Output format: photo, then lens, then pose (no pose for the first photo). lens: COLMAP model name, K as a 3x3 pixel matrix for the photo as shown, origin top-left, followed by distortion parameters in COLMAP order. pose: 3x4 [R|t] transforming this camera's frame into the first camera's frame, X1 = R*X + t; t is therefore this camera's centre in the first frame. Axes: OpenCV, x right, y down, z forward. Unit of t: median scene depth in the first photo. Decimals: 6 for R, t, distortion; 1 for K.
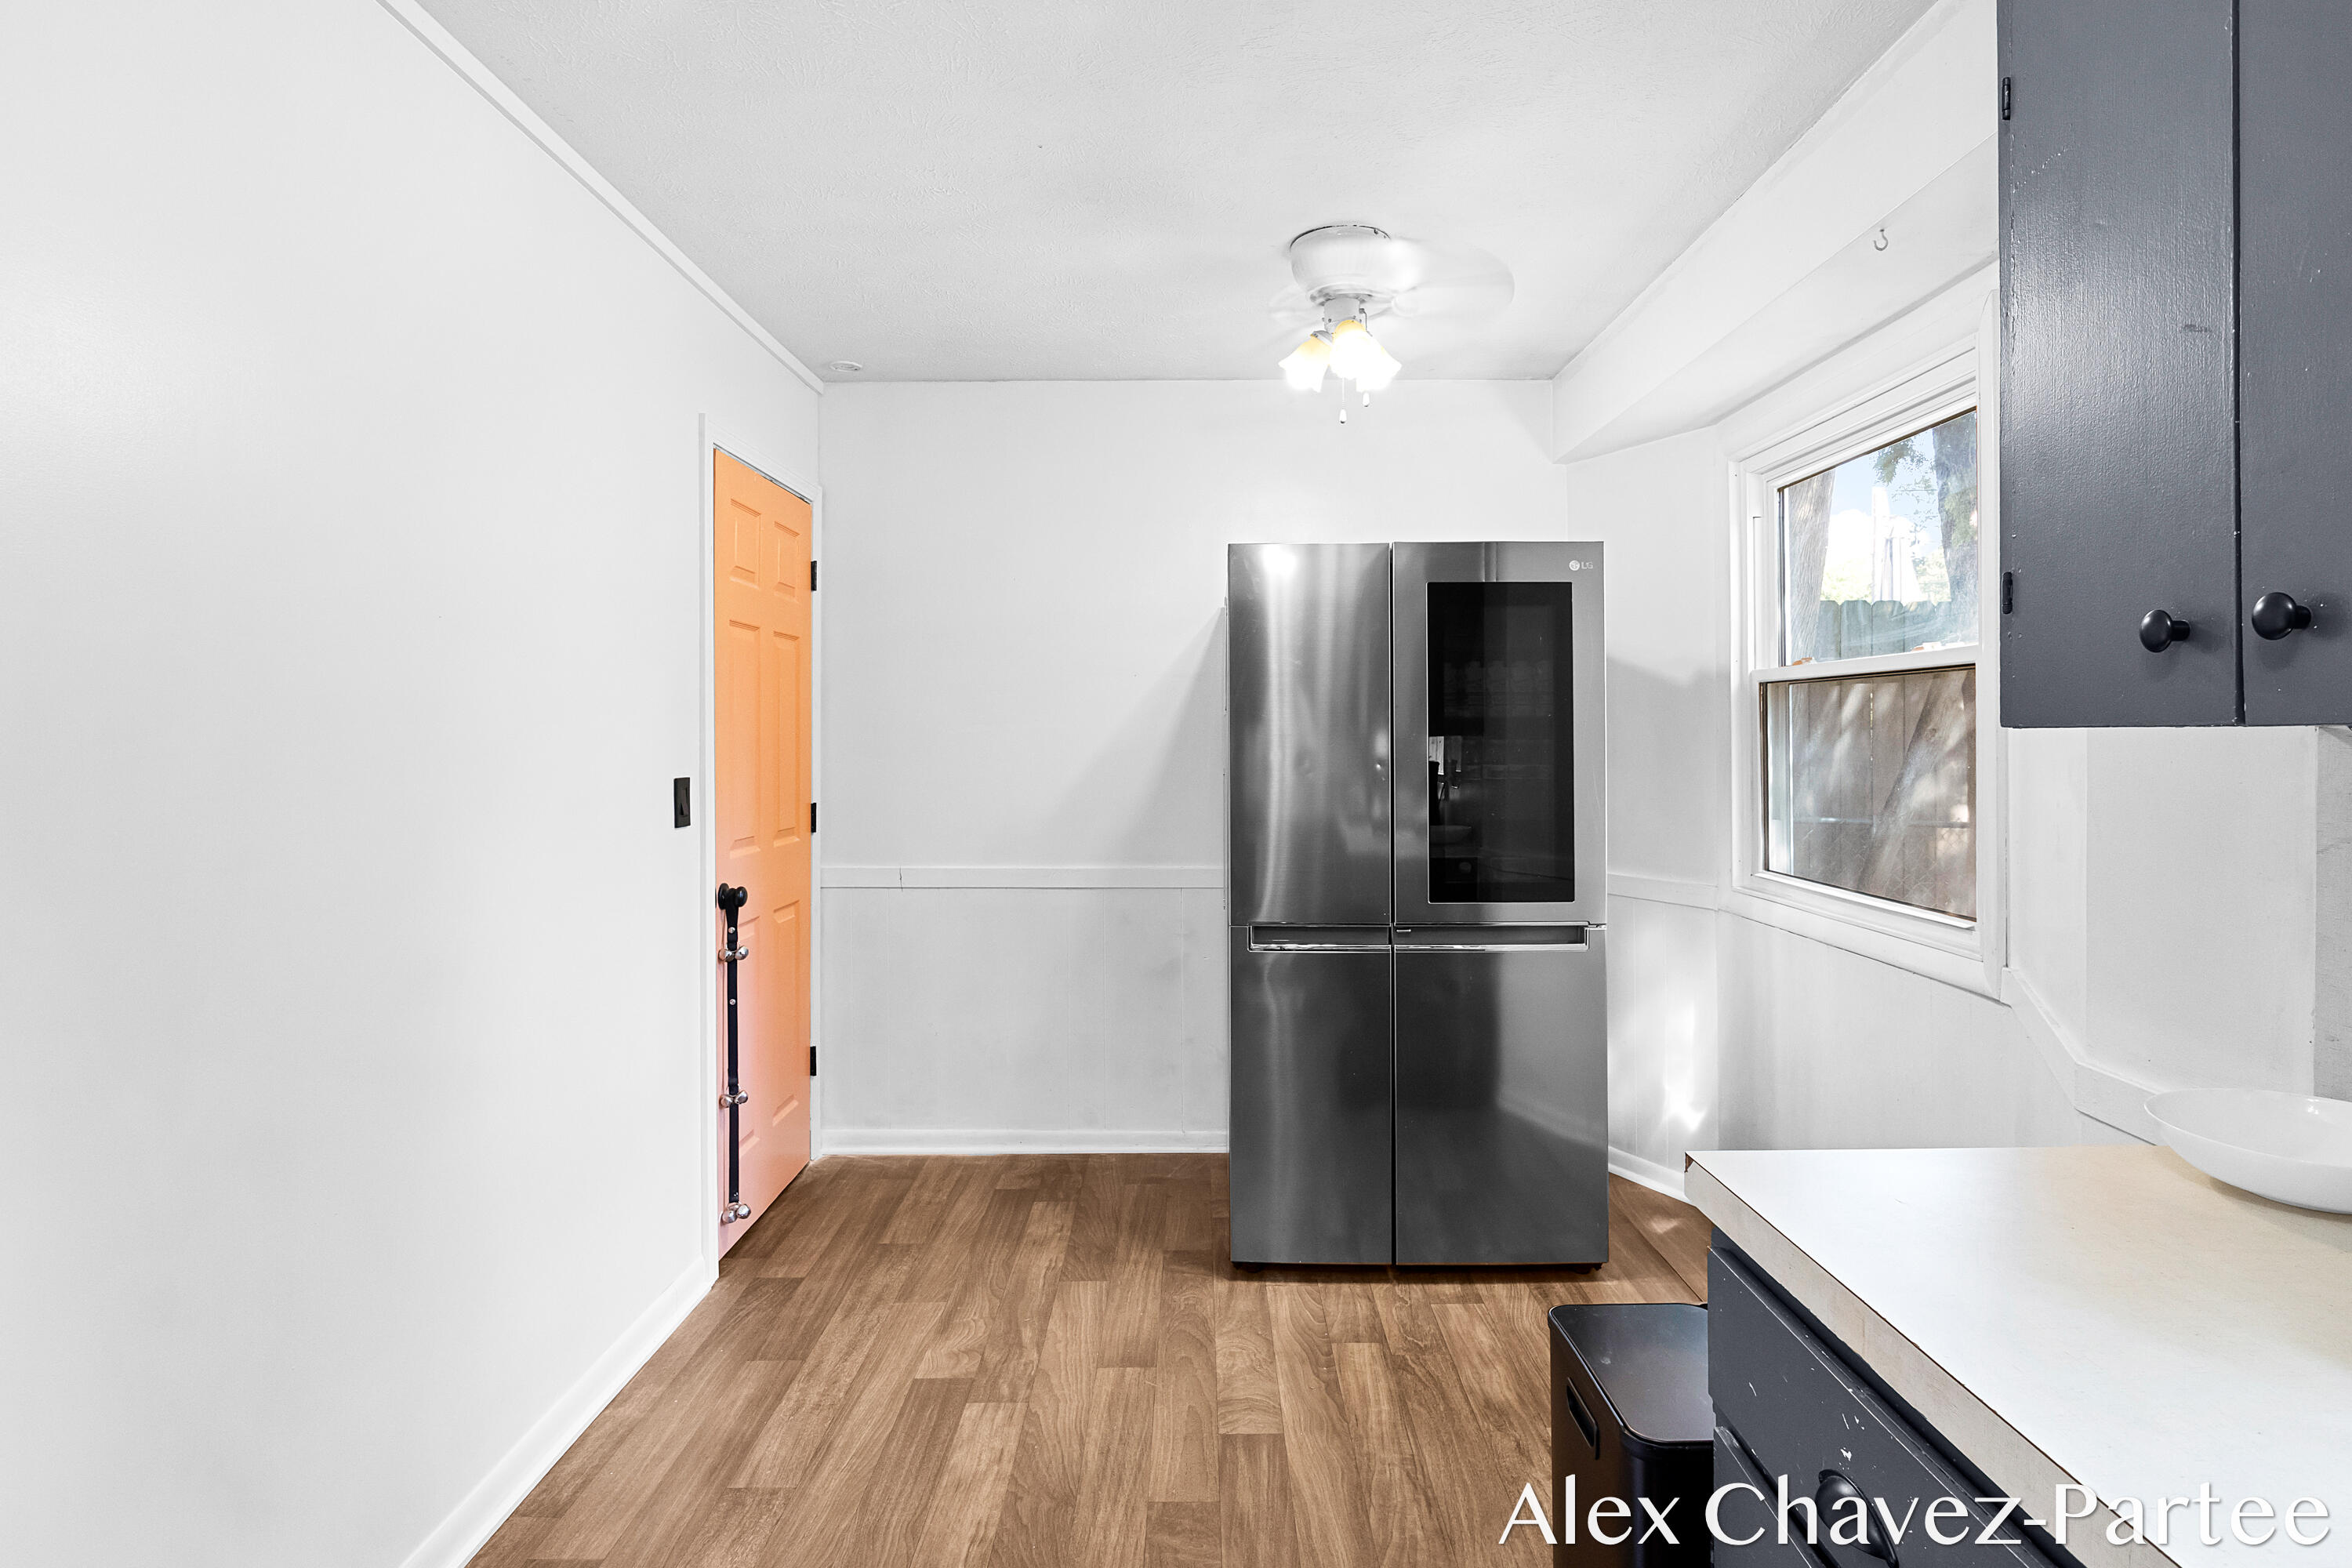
lens RADIAL K [[1211.0, 0, 1175.8], [0, 1211.0, 722.7], [0, 0, 1]] dist [0.000634, -0.001982]
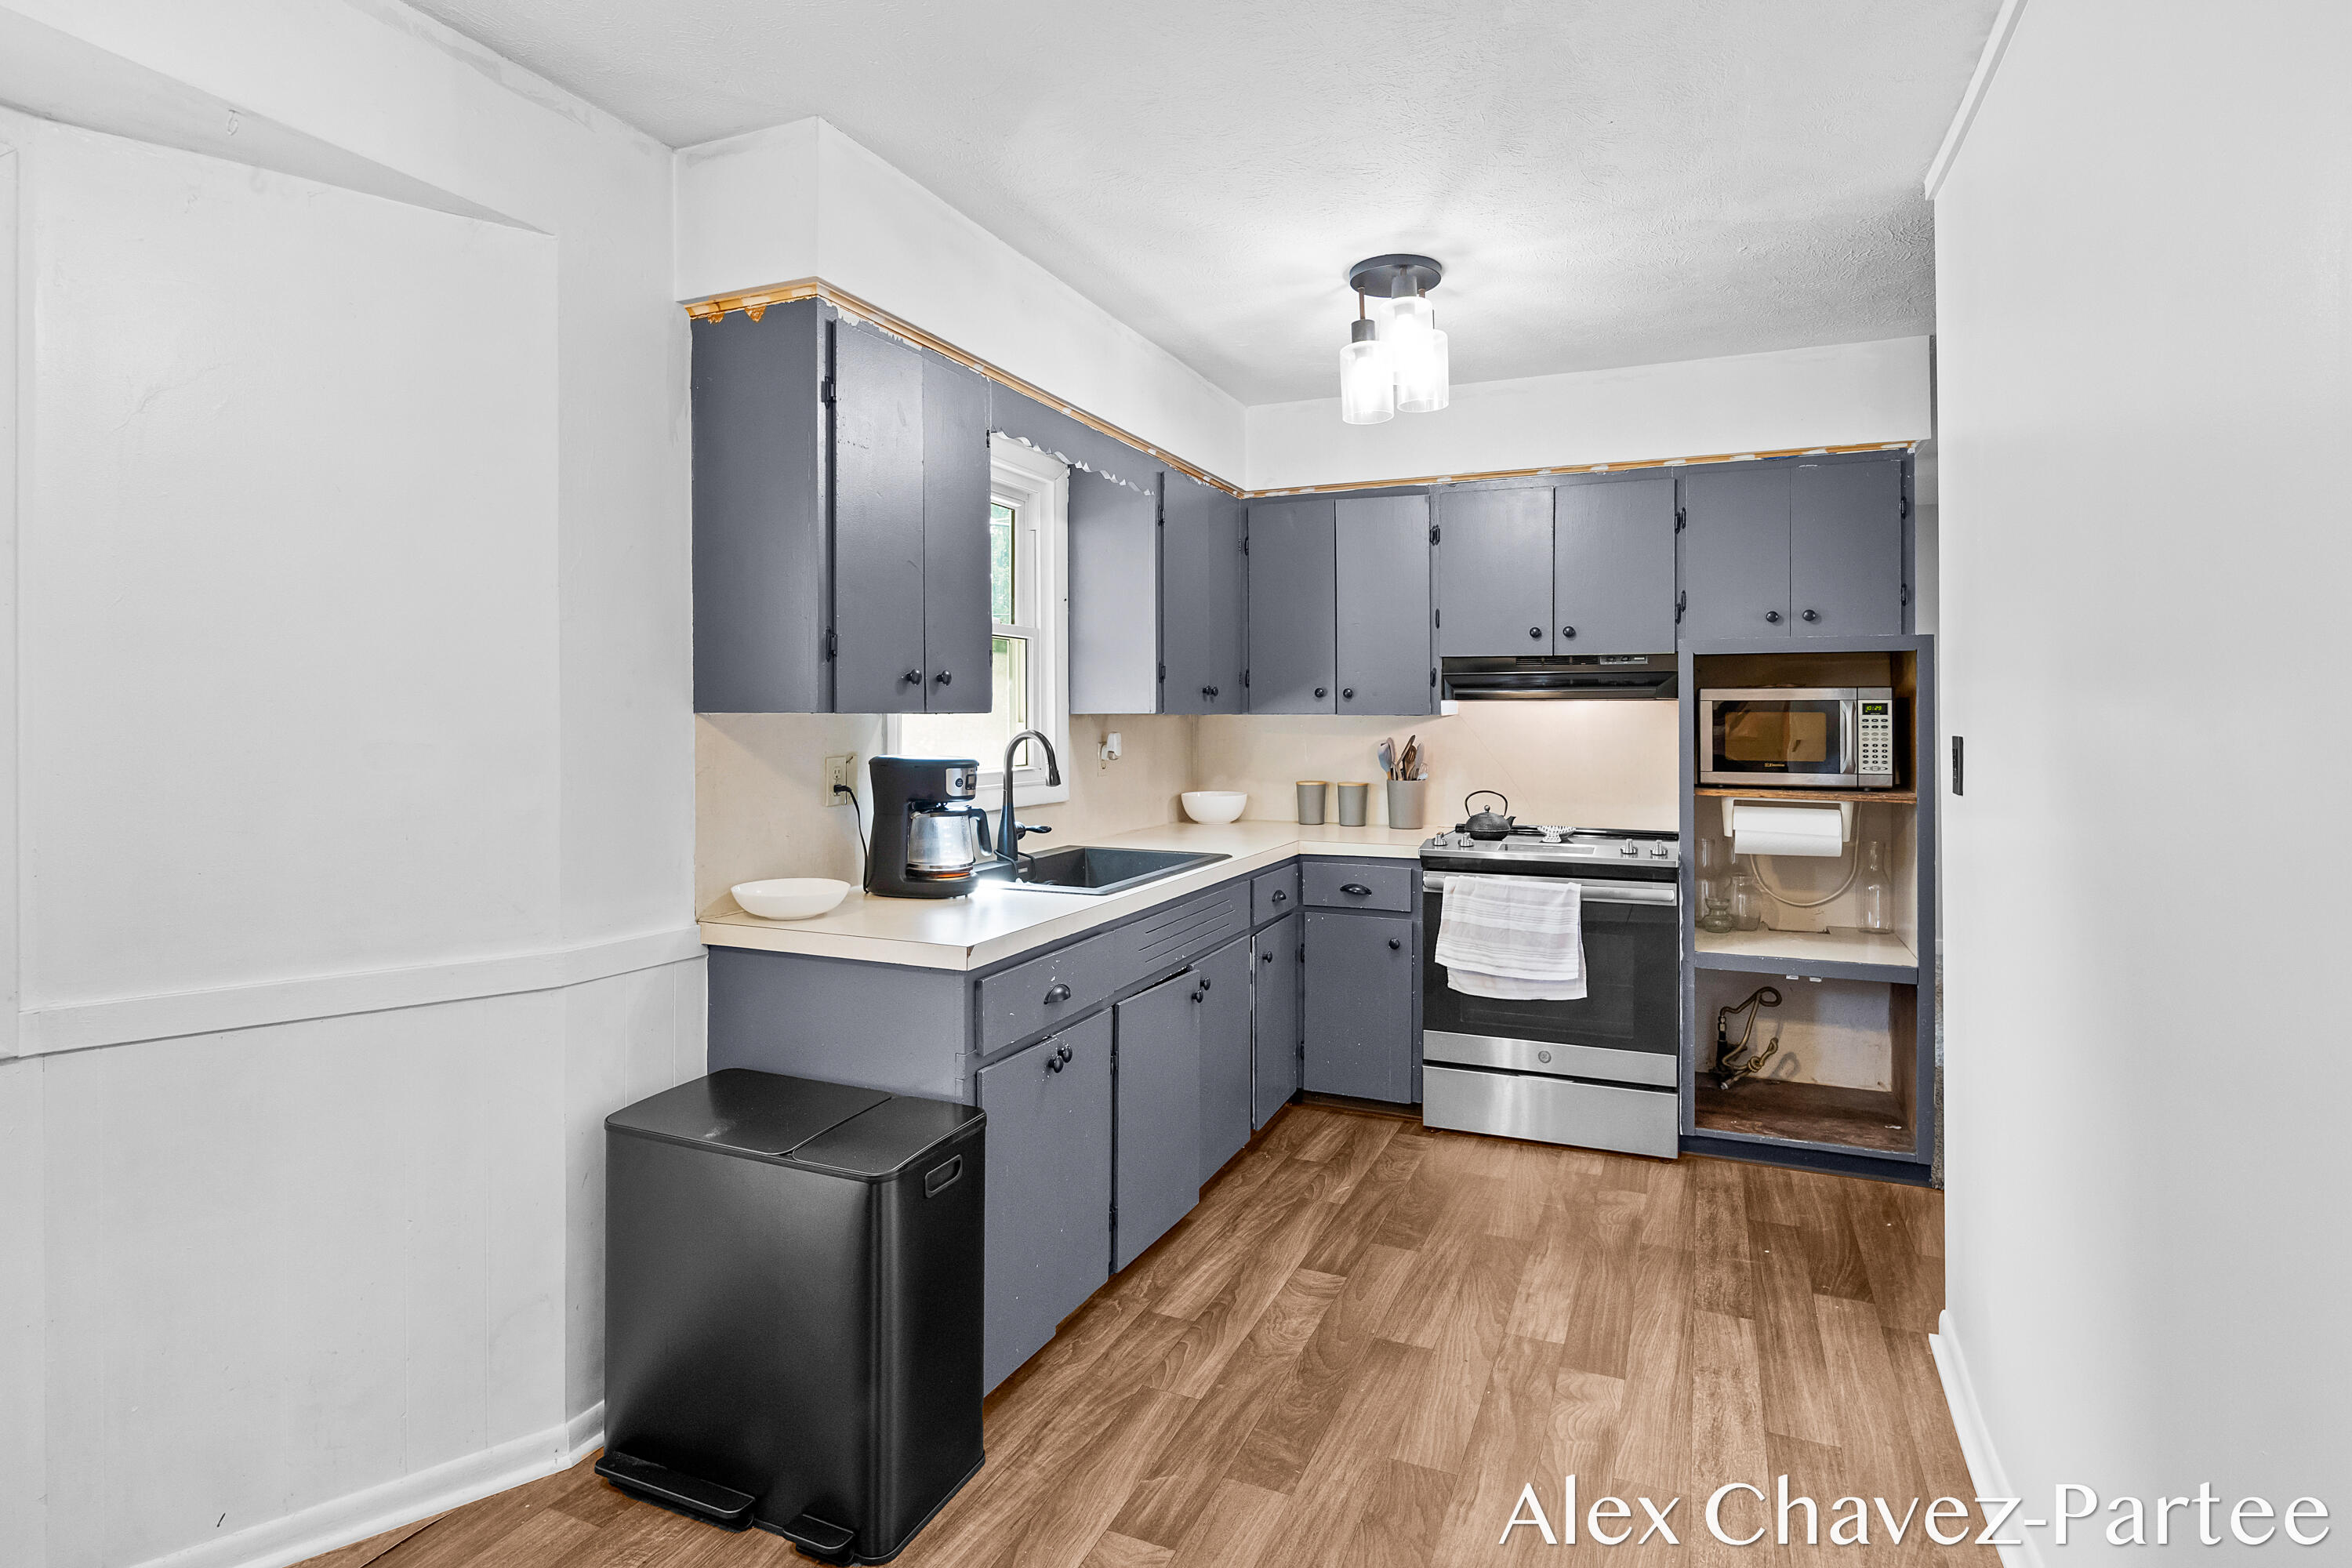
lens RADIAL K [[1211.0, 0, 1203.7], [0, 1211.0, 724.2], [0, 0, 1]] dist [0.000634, -0.001982]
pose [[-0.931387, 0.004304, 0.364005, -0.232081], [0.002720, 0.999984, -0.004864, 0.021743], [-0.364020, -0.003540, -0.931384, 1.826024]]
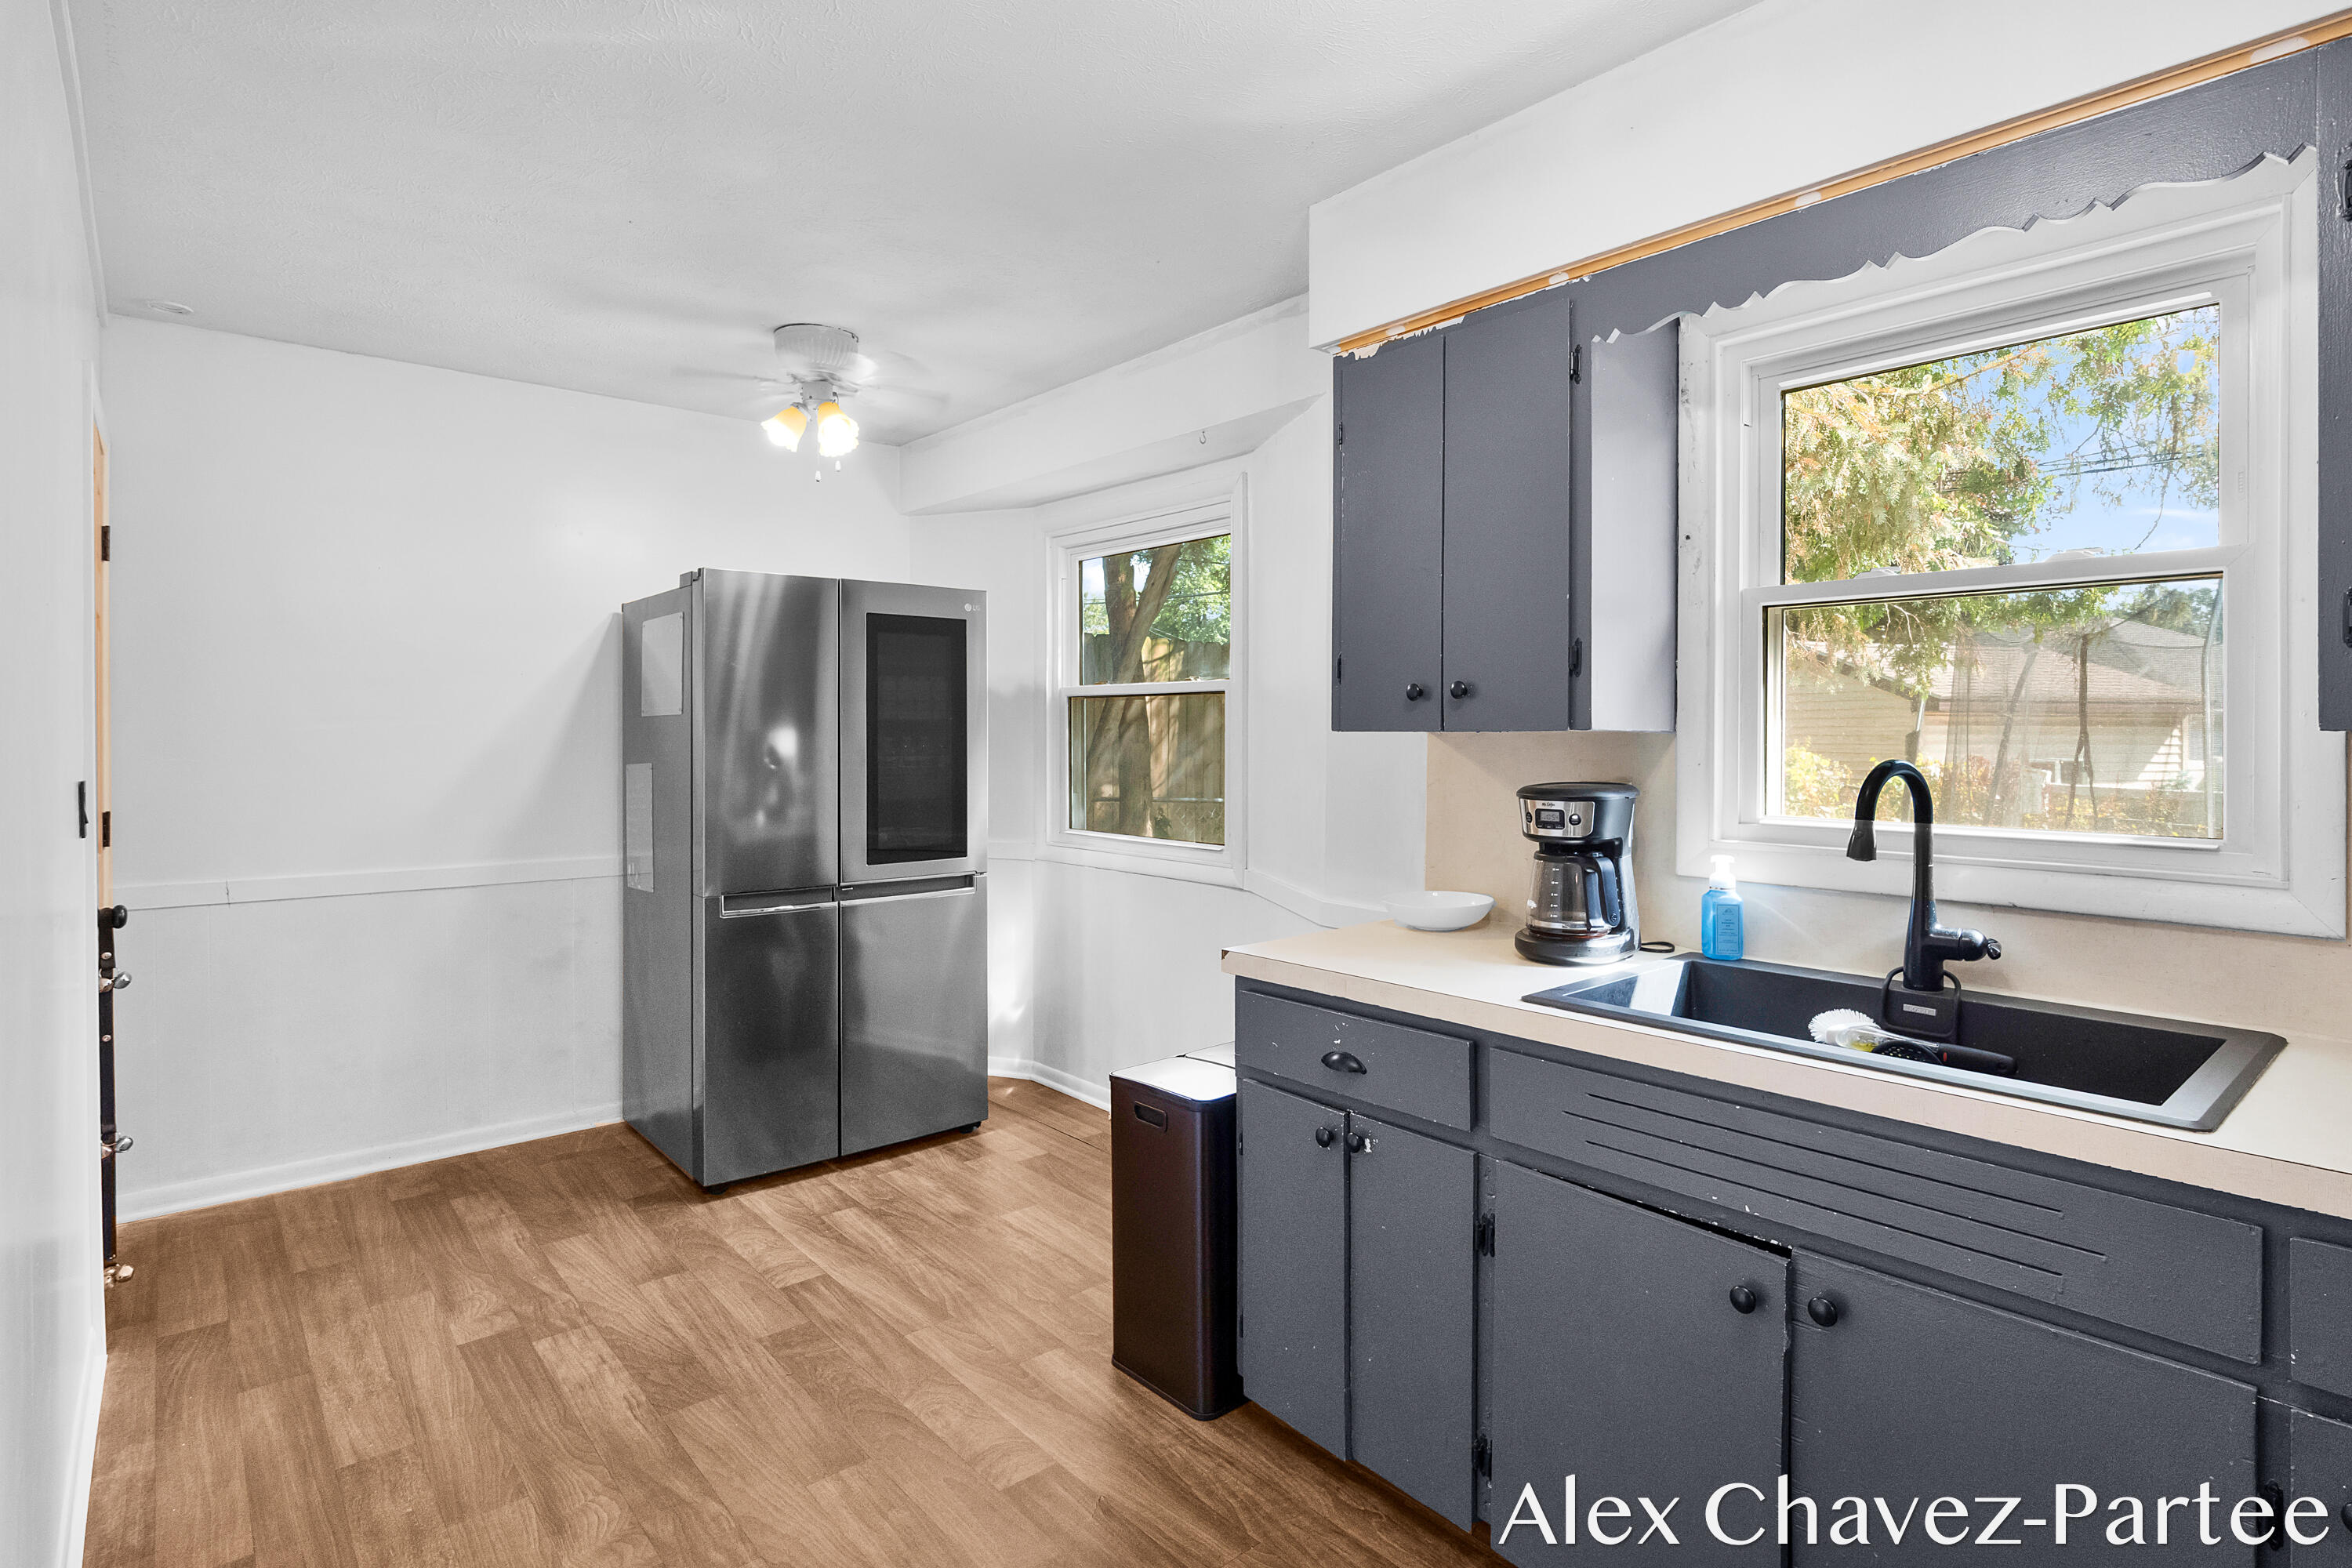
lens RADIAL K [[1211.0, 0, 1191.9], [0, 1211.0, 729.0], [0, 0, 1]] dist [0.000634, -0.001982]
pose [[0.751343, 0.003551, 0.659903, -0.390677], [-0.008740, 0.999951, 0.004570, -0.003266], [-0.659854, -0.009201, 0.751337, -0.185242]]
